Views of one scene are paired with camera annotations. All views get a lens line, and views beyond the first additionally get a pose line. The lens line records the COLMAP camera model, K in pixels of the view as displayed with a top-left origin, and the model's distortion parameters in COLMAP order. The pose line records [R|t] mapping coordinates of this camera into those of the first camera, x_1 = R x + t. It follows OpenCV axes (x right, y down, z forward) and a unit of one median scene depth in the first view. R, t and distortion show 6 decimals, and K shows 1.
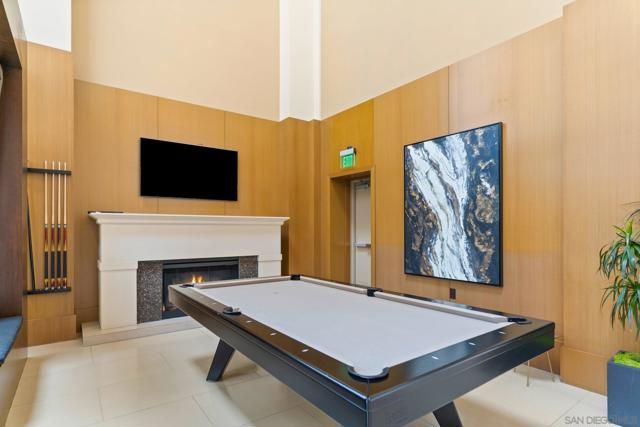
lens RADIAL K [[334.6, 0, 310.2], [0, 334.6, 229.0], [0, 0, 1]] dist [0.001113, 0.000817]
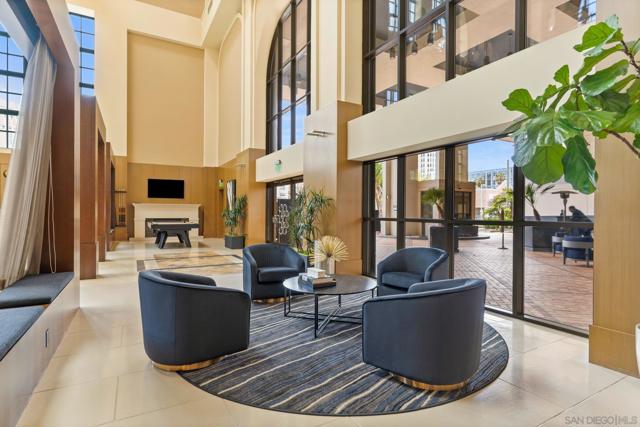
lens RADIAL K [[334.6, 0, 318.6], [0, 334.6, 211.5], [0, 0, 1]] dist [0.001113, 0.000817]
pose [[0.994856, 0.000381, -0.101295, 1.450390], [-0.001458, 0.999943, -0.010552, 0.061699], [0.101285, 0.010646, 0.994800, -2.013264]]
